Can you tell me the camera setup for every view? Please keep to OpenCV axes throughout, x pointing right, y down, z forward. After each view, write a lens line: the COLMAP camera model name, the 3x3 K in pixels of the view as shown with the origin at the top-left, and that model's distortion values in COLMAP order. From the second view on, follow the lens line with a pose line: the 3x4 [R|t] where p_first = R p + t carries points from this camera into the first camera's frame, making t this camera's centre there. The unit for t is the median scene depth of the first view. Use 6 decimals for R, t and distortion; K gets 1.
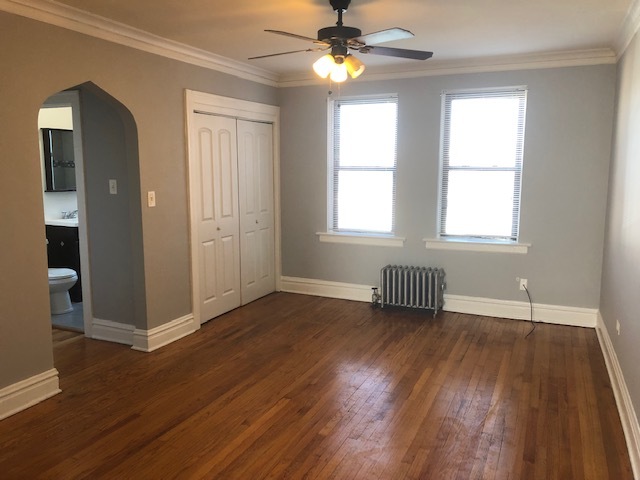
lens RADIAL K [[528.7, 0, 316.1], [0, 528.7, 235.2], [0, 0, 1]] dist [0.057430, -0.042534]
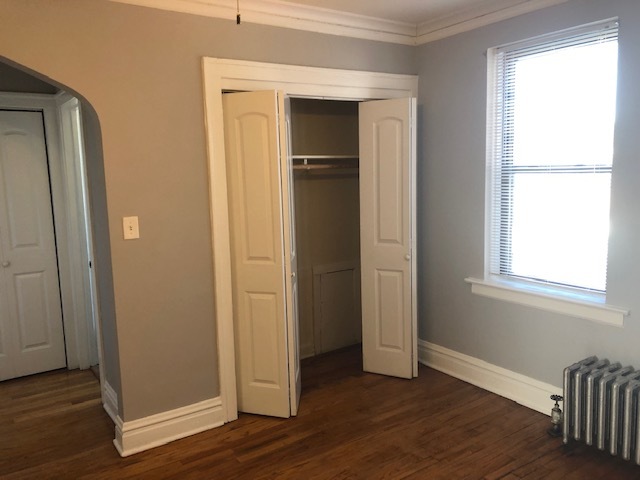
lens RADIAL K [[528.7, 0, 321.6], [0, 528.7, 233.4], [0, 0, 1]] dist [0.057430, -0.042534]
pose [[0.853696, 0.041126, -0.519146, 0.197434], [-0.040924, 0.999092, 0.011849, -0.065166], [0.519162, 0.011130, 0.854603, 0.463171]]
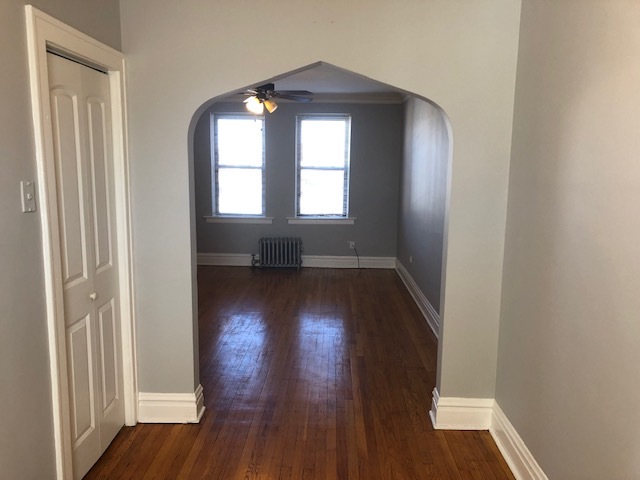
lens RADIAL K [[529.8, 0, 317.4], [0, 529.8, 244.4], [0, 0, 1]] dist [0.101000, -0.000224]
pose [[0.924539, -0.047451, 0.378121, -0.277083], [0.038421, 0.998768, 0.031392, 0.038988], [-0.379145, -0.014496, 0.925224, -0.365516]]
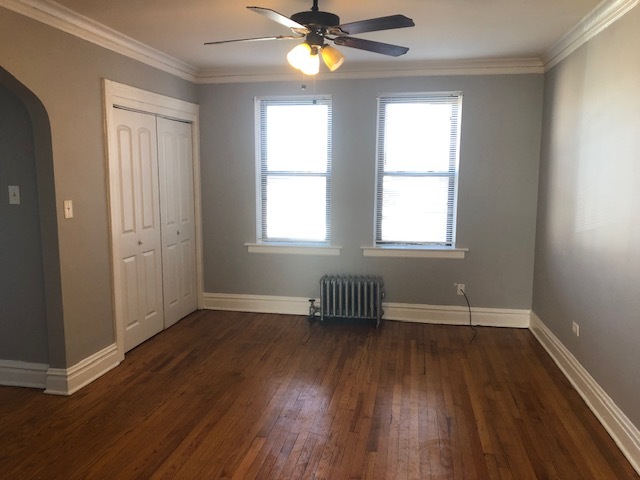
lens RADIAL K [[528.7, 0, 315.7], [0, 528.7, 239.2], [0, 0, 1]] dist [0.057430, -0.042534]
pose [[0.971814, -0.026578, 0.234244, -0.110037], [0.027671, 0.999616, -0.001381, -0.008303], [-0.234118, 0.007824, 0.972177, 0.088382]]
